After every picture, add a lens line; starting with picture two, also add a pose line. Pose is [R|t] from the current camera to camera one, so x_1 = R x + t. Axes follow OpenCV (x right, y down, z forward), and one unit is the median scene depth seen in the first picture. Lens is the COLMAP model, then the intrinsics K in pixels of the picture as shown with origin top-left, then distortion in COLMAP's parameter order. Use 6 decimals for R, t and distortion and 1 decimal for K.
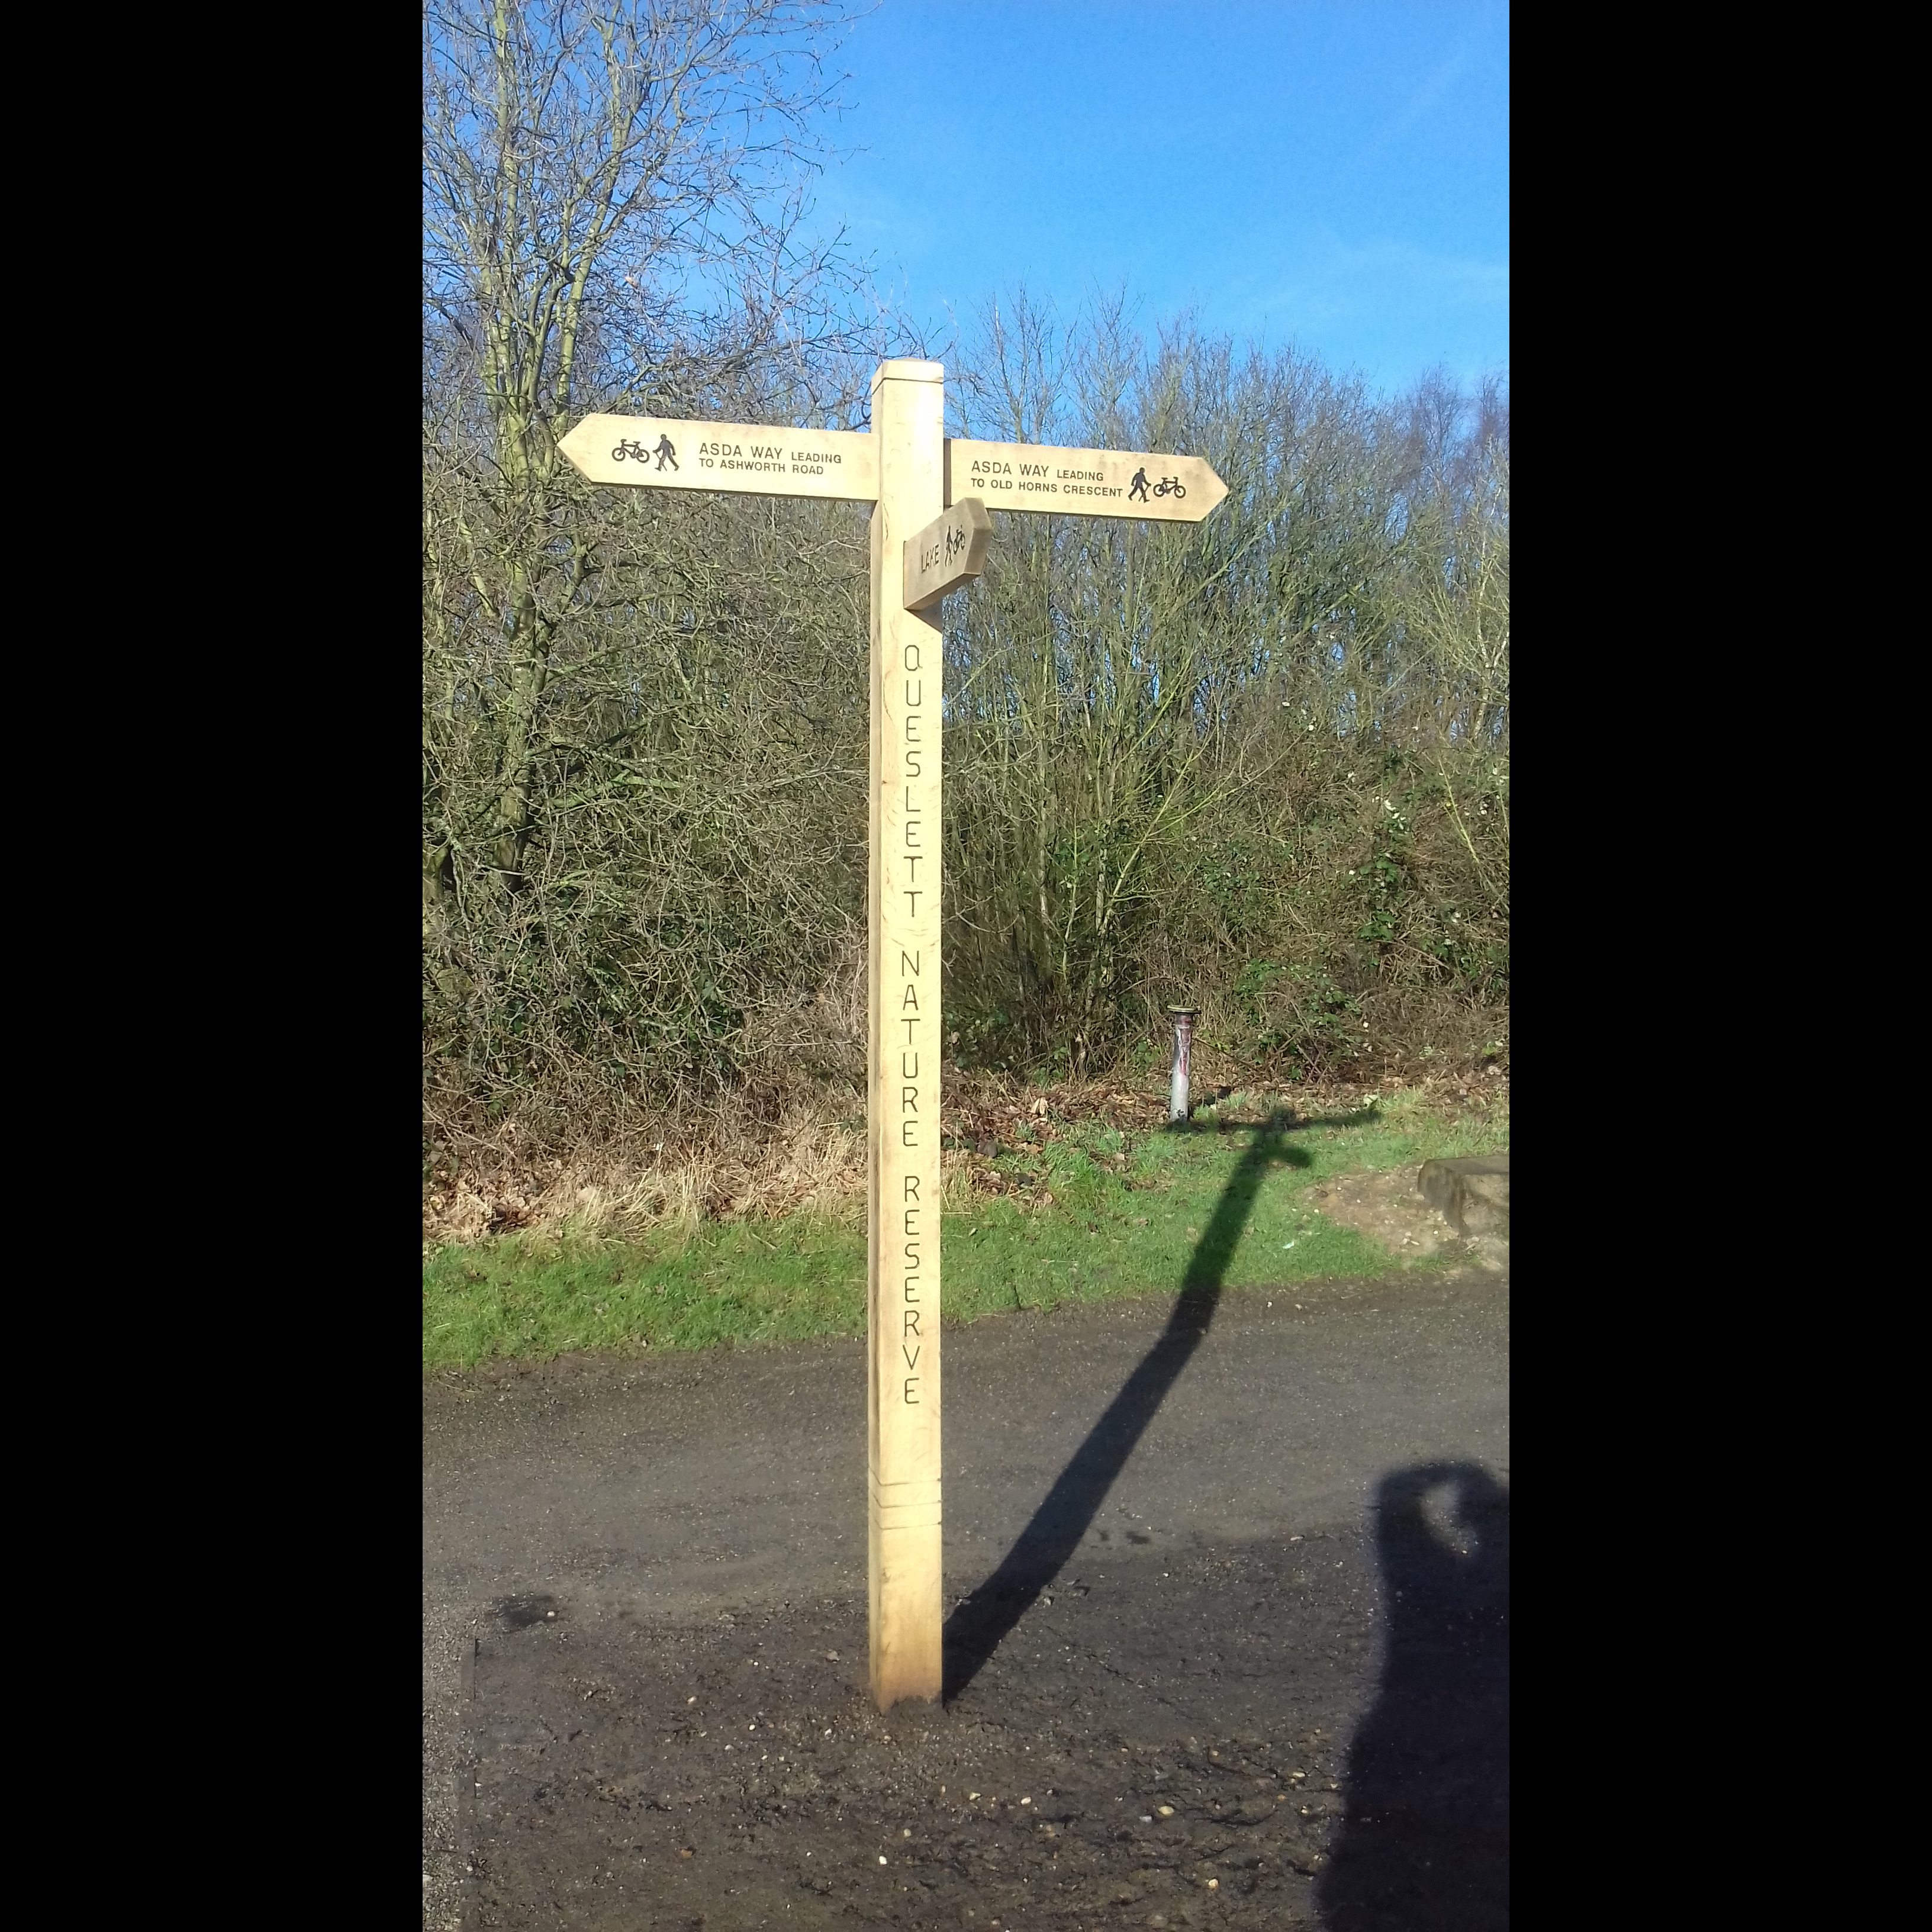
lens RADIAL K [[1755.6, 0, 927.7], [0, 1755.6, 940.5], [0, 0, 1]] dist [0.105132, -0.238815]
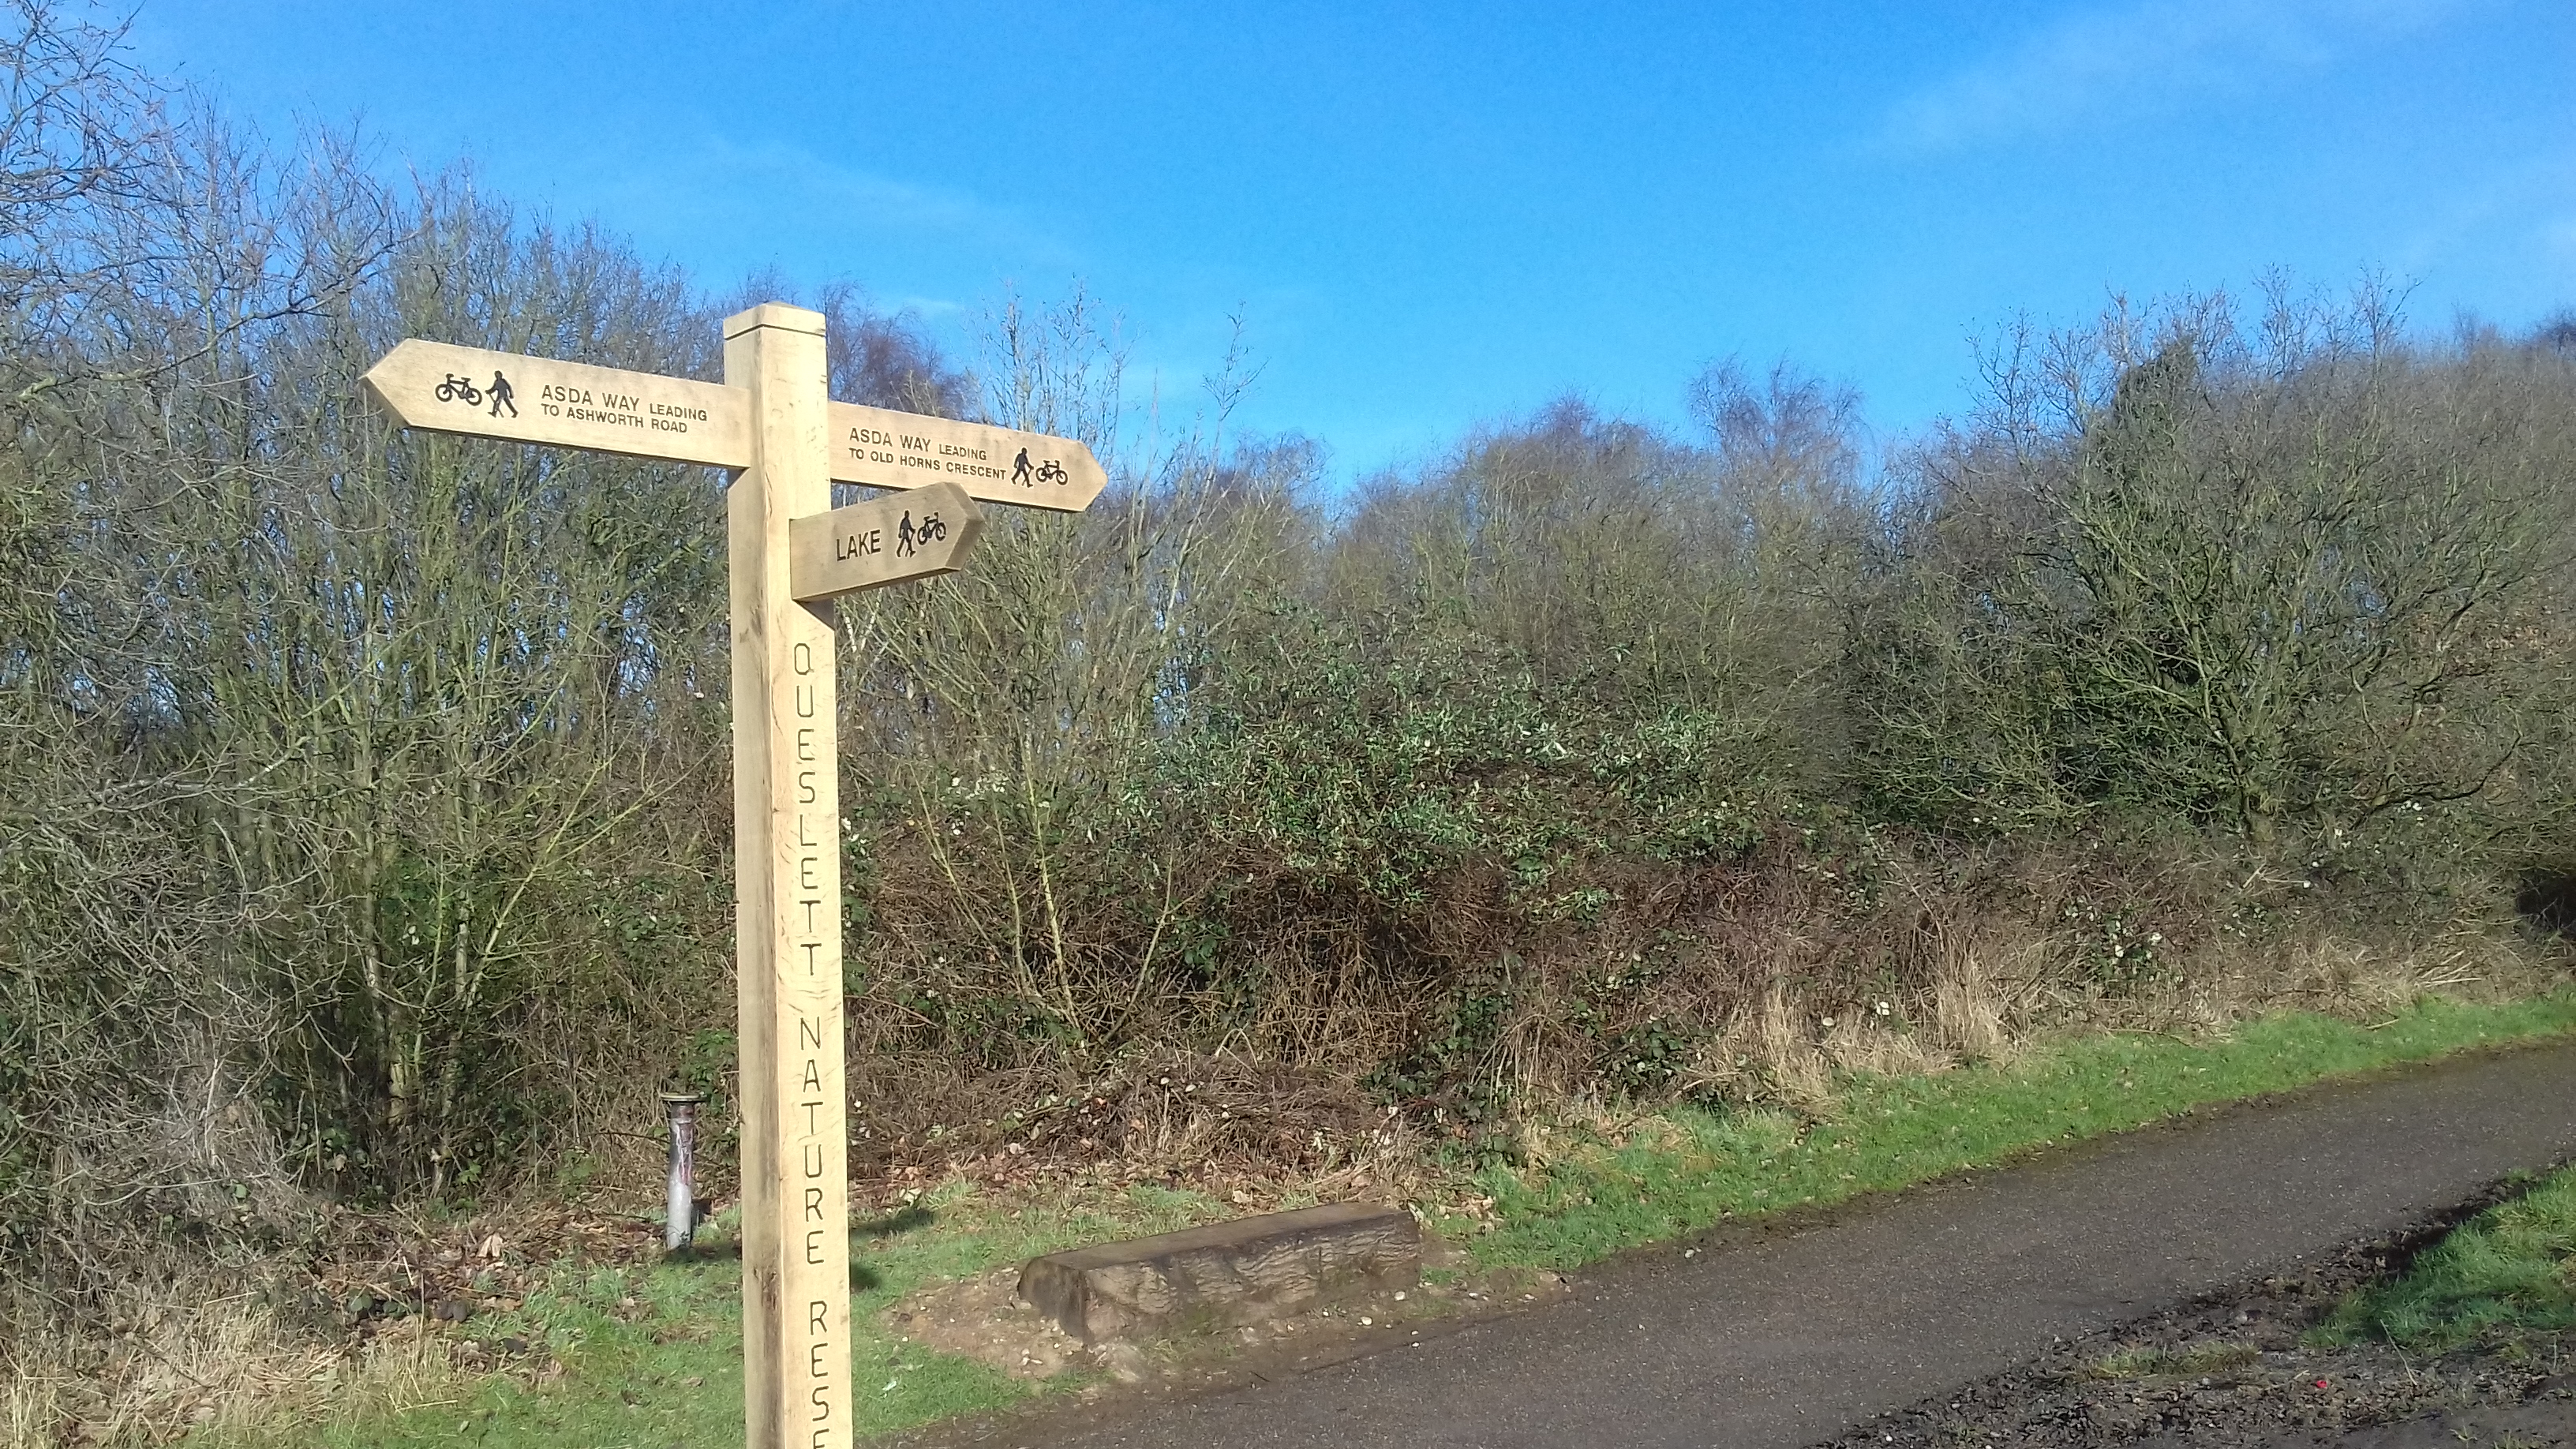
lens RADIAL K [[2357.3, 0, 1257.8], [0, 2357.3, 782.6], [0, 0, 1]] dist [0.091384, -0.196477]
pose [[0.876643, -0.004359, 0.481121, -0.152520], [0.049056, 0.995558, -0.080365, -0.001835], [-0.478634, 0.094053, 0.872963, -0.025196]]
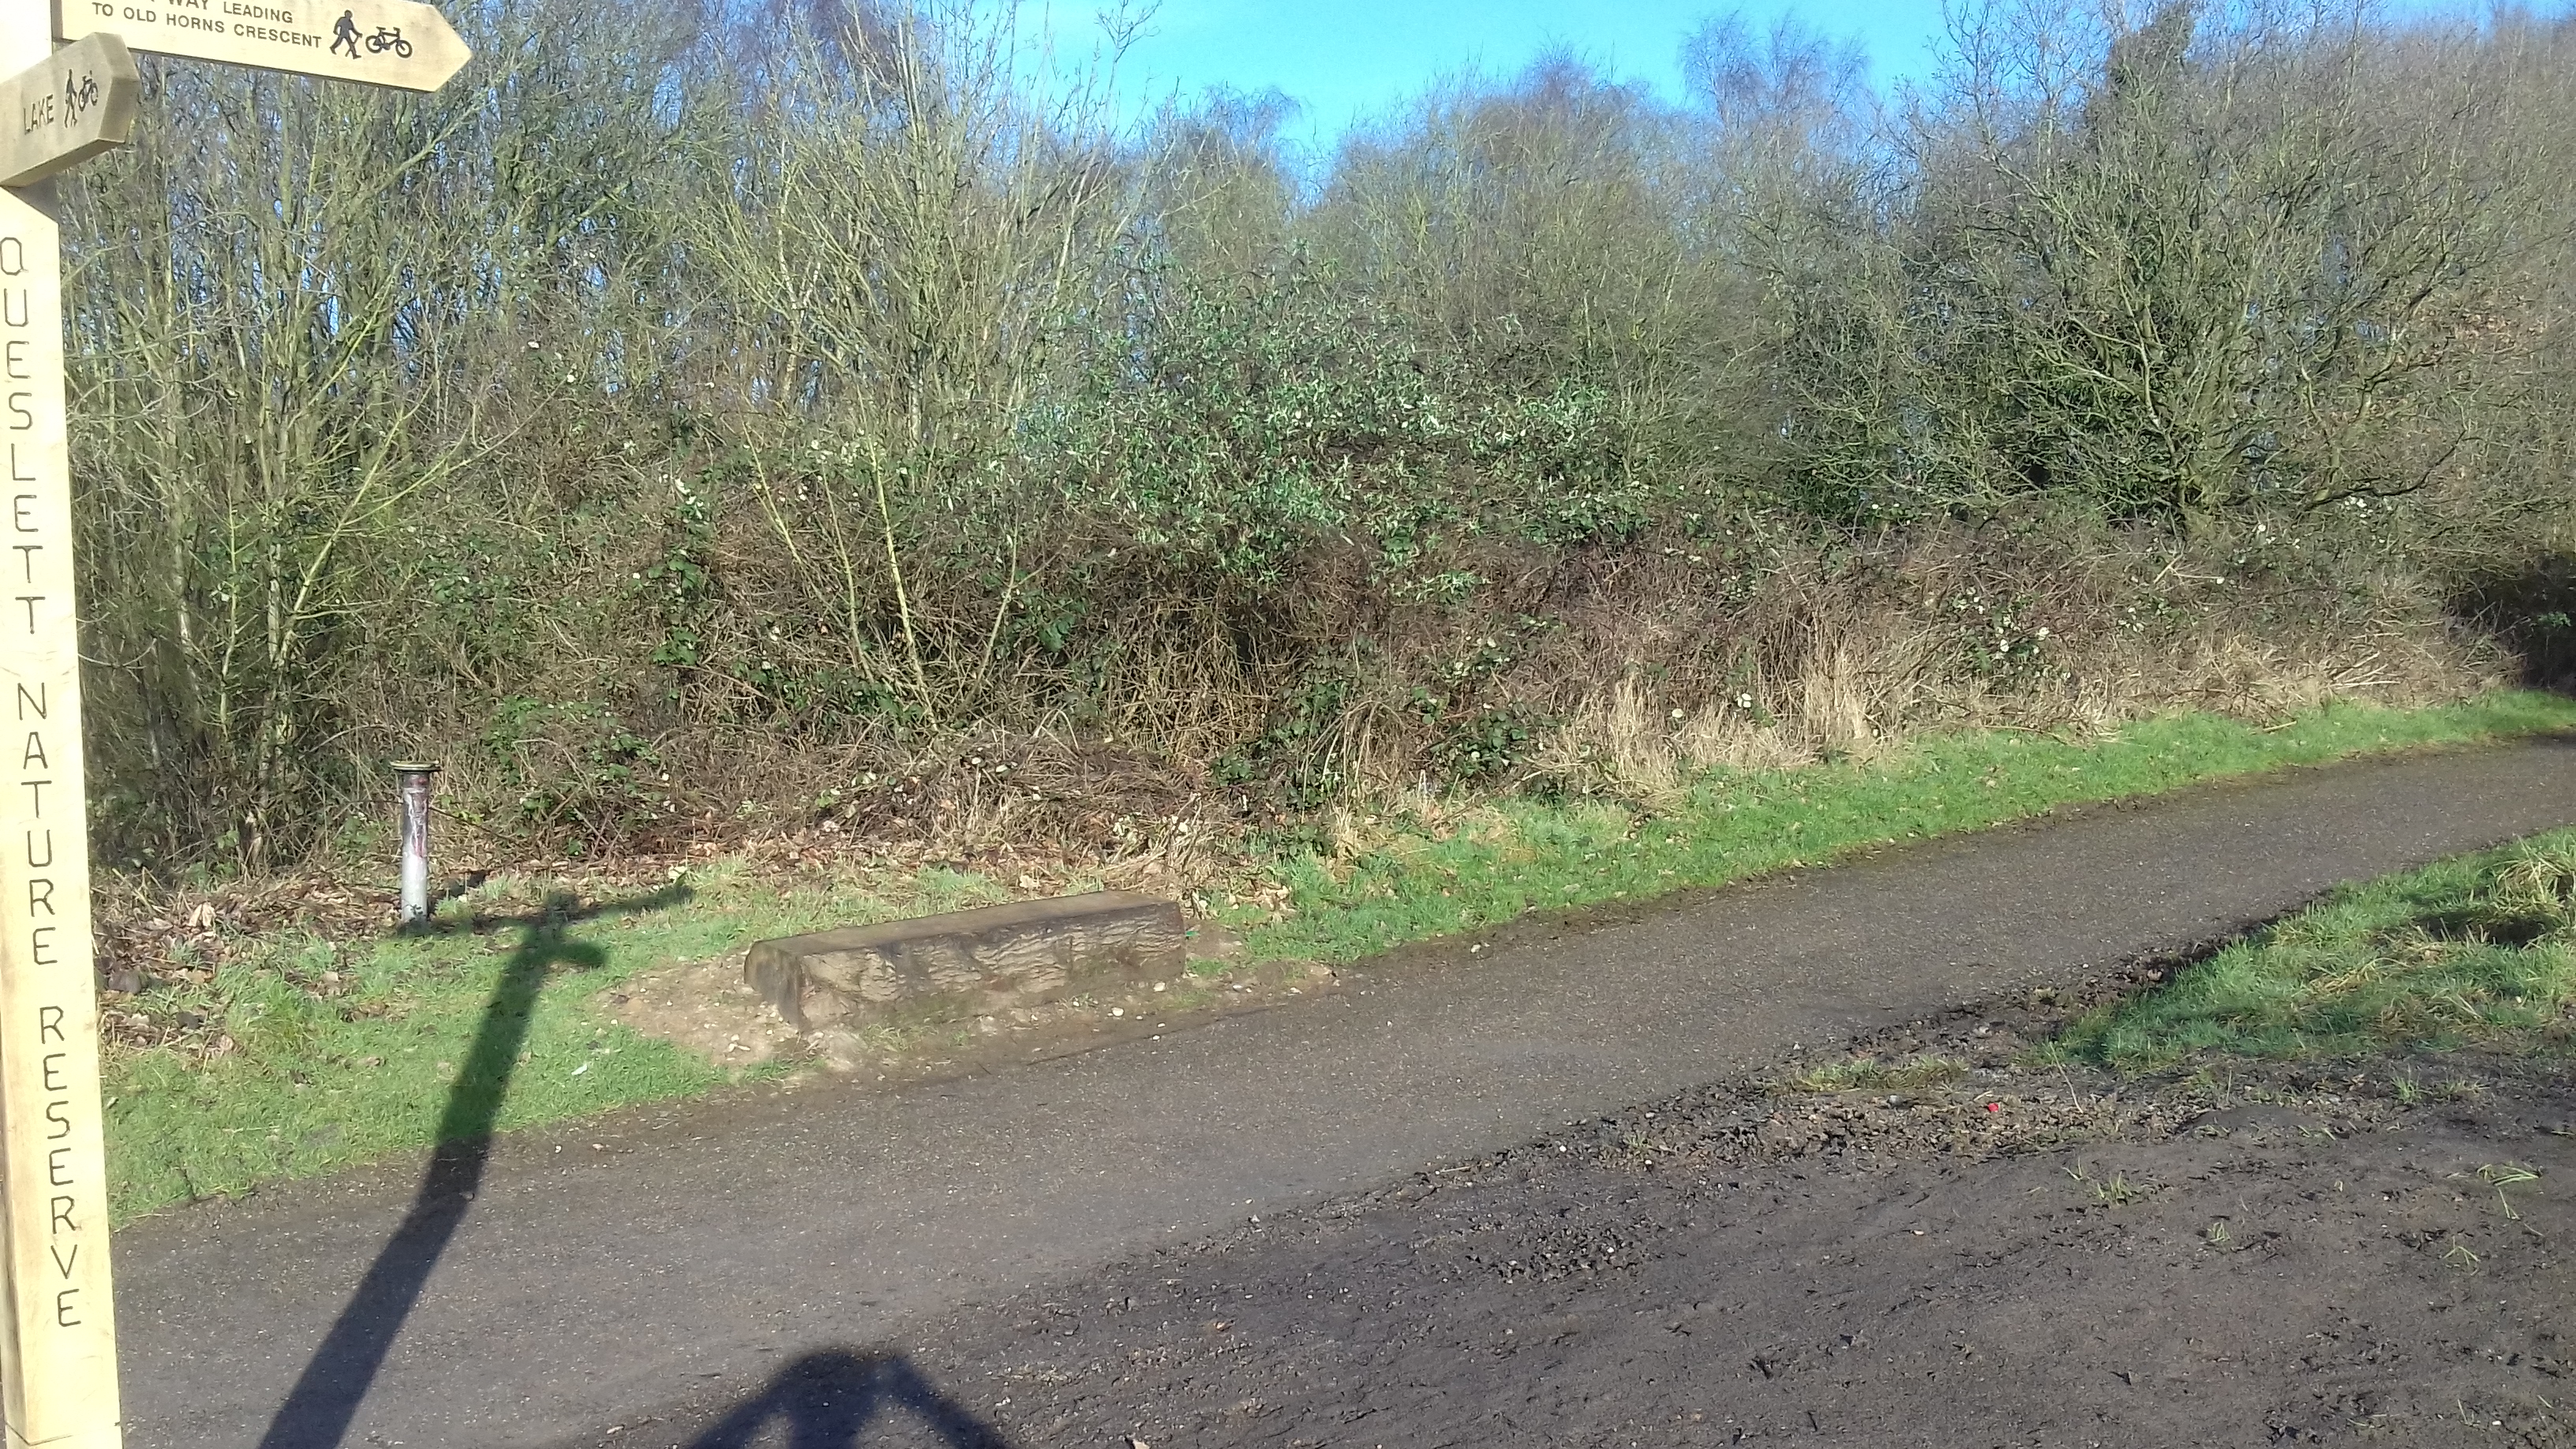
lens RADIAL K [[2357.3, 0, 1257.8], [0, 2357.3, 782.6], [0, 0, 1]] dist [0.091384, -0.196477]
pose [[0.880036, -0.050299, 0.472235, -0.012739], [0.028010, 0.998142, 0.054118, 0.003331], [-0.474079, -0.034398, 0.879810, -0.023179]]
